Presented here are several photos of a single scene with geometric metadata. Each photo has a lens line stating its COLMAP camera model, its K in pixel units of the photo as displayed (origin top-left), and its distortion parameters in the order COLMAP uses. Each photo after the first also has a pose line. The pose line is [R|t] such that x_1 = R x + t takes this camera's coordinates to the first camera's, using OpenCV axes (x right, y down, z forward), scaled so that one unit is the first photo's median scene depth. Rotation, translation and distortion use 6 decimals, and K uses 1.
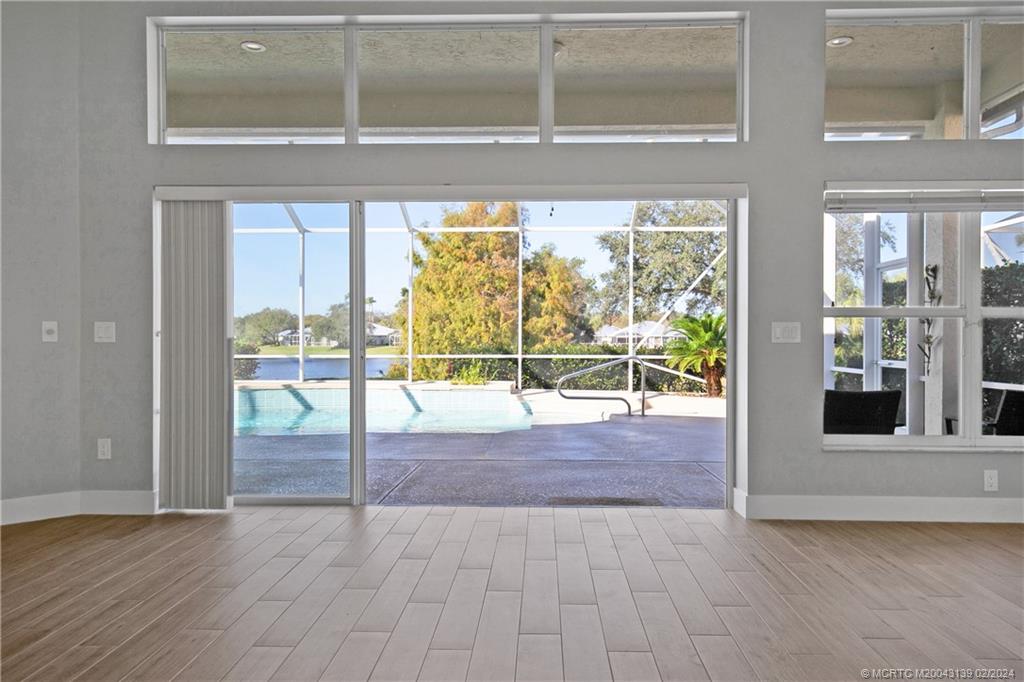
lens RADIAL K [[761.3, 0, 507.1], [0, 761.3, 343.5], [0, 0, 1]] dist [0.014644, 0.013386]
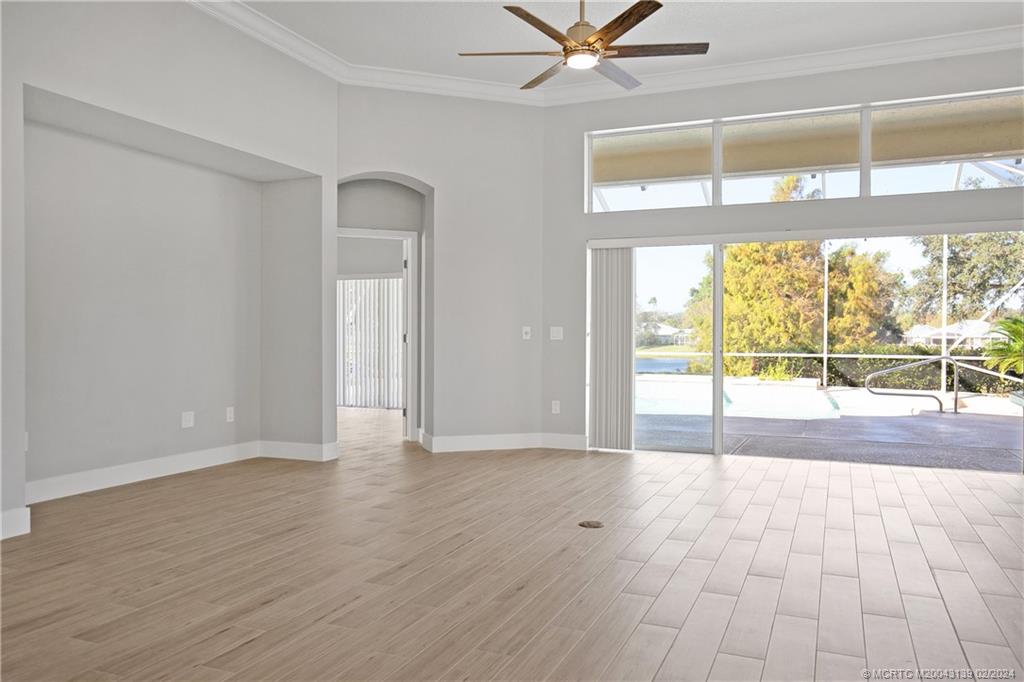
lens RADIAL K [[761.3, 0, 511.4], [0, 761.3, 338.3], [0, 0, 1]] dist [0.014644, 0.013386]
pose [[0.936126, 0.005840, -0.351617, -0.018932], [-0.007936, 0.999958, -0.004520, 0.001044], [0.351576, 0.007022, 0.936133, -0.160711]]
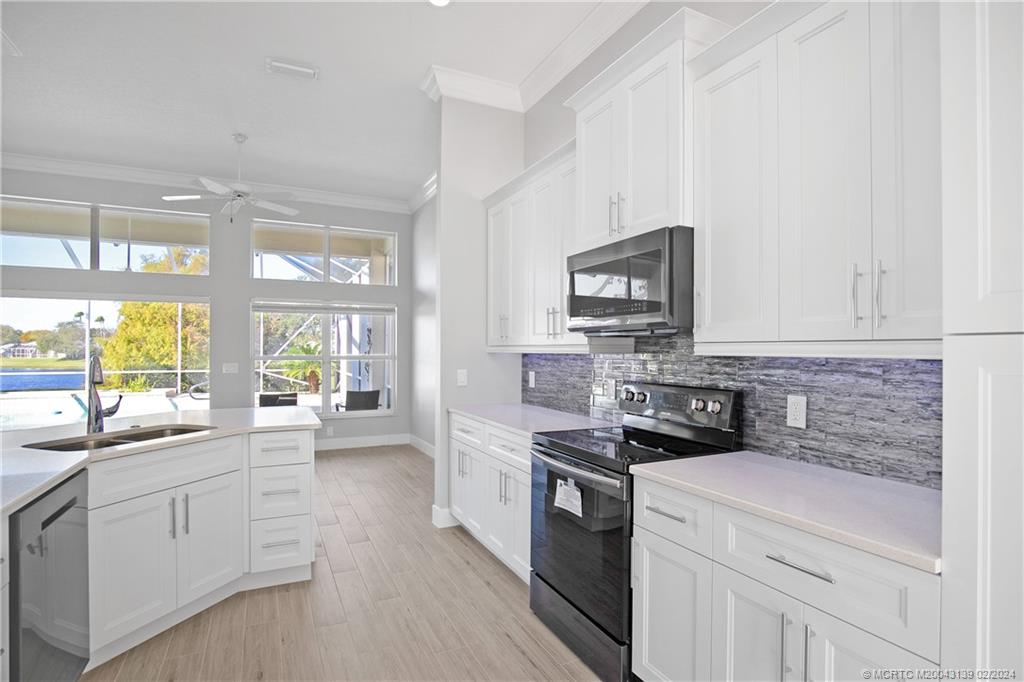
lens RADIAL K [[526.6, 0, 515.8], [0, 526.6, 341.3], [0, 0, 1]] dist [-0.030724, 0.003657]
pose [[0.881025, 0.008946, 0.472985, 0.113424], [0.002377, 0.999725, -0.023337, -0.016037], [-0.473064, 0.021685, 0.880761, -0.196866]]
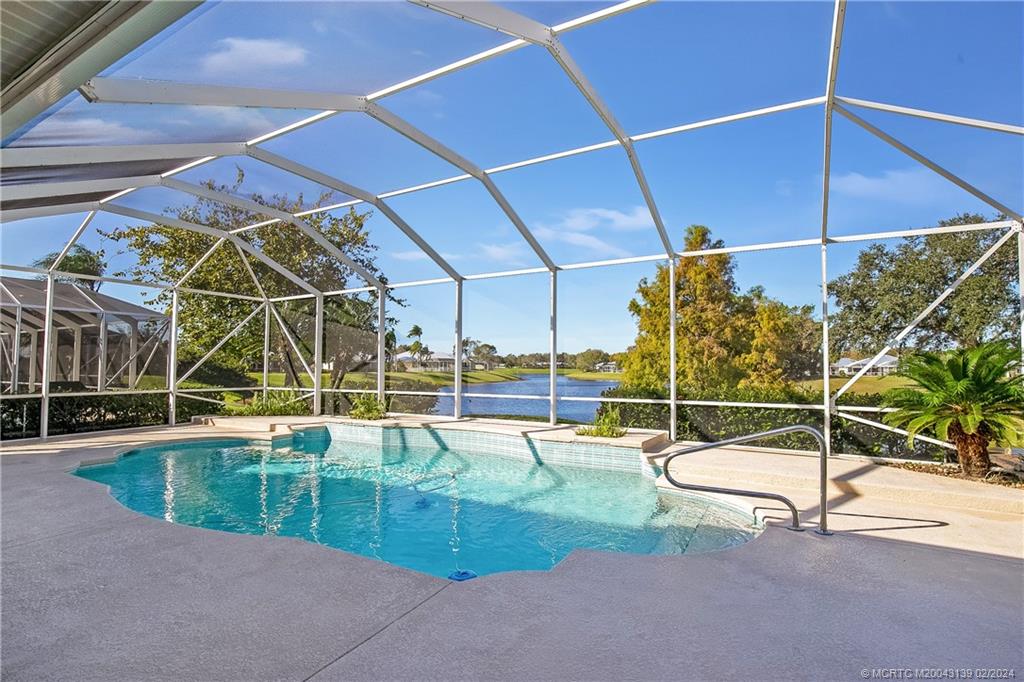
lens RADIAL K [[476.7, 0, 520.6], [0, 476.7, 340.3], [0, 0, 1]] dist [-0.009848, 0.000391]
pose [[0.891015, -0.020549, -0.453508, 0.106894], [-0.008394, 0.998059, -0.061714, -0.017723], [0.453896, 0.058795, 0.889113, 0.443342]]
